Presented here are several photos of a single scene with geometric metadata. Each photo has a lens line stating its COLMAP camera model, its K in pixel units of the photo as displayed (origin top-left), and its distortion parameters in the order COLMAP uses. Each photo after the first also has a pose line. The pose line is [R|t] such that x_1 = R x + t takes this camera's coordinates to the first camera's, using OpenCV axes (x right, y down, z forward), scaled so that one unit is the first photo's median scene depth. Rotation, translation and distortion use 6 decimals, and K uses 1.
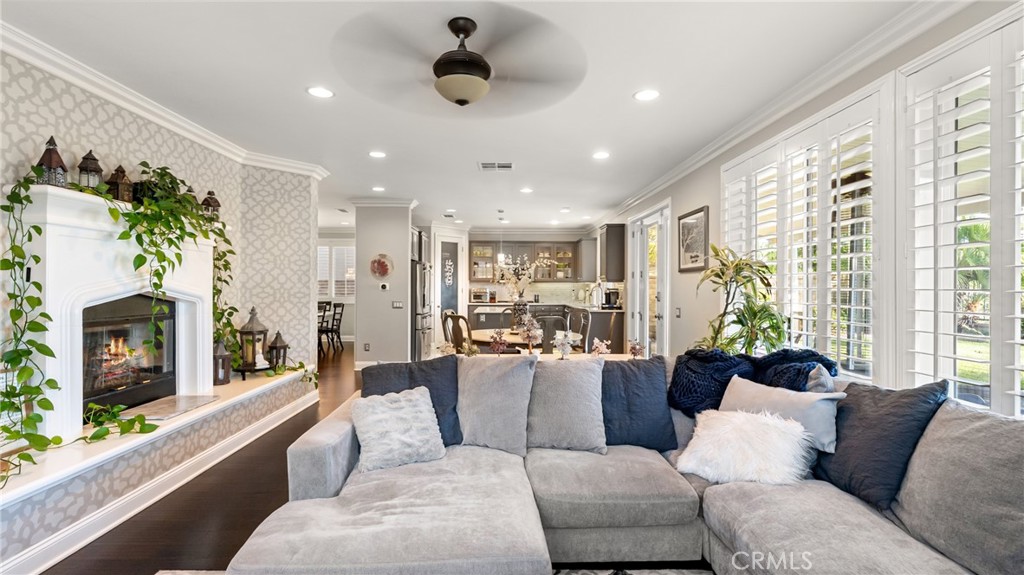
lens RADIAL K [[467.6, 0, 510.5], [0, 467.6, 287.0], [0, 0, 1]] dist [0.000340, 0.001291]
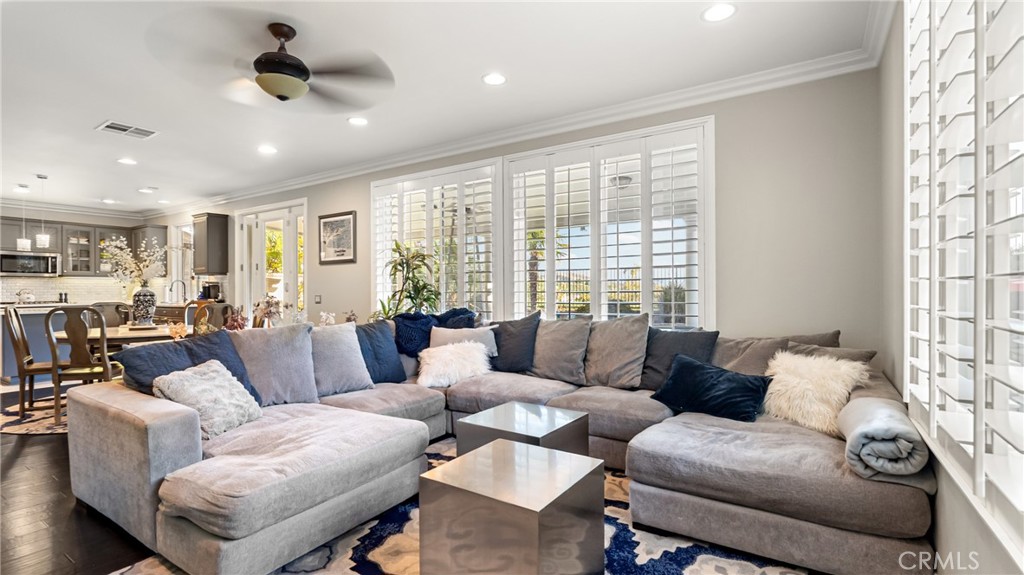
lens RADIAL K [[467.6, 0, 510.5], [0, 467.6, 287.0], [0, 0, 1]] dist [0.000340, 0.001291]
pose [[0.566703, -0.001989, 0.823920, -0.373579], [0.008961, 0.999953, -0.003750, 0.038711], [-0.823874, 0.009508, 0.566694, -0.050663]]
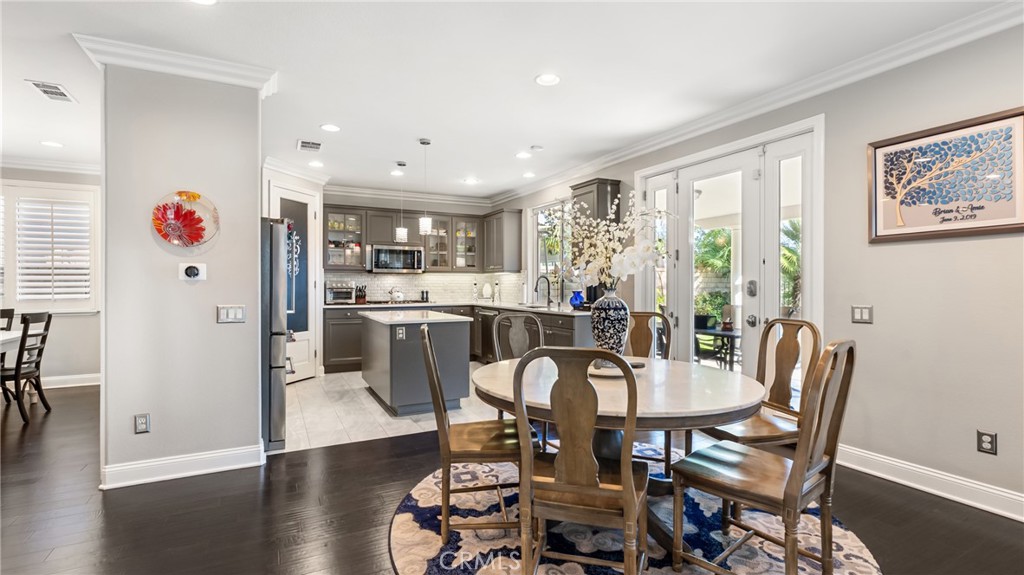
lens RADIAL K [[467.6, 0, 510.5], [0, 467.6, 287.0], [0, 0, 1]] dist [0.000340, 0.001291]
pose [[0.897950, -0.006003, 0.440057, -0.313046], [0.004237, 0.999979, 0.004995, 0.018905], [-0.440078, -0.002621, 0.897956, 0.791871]]
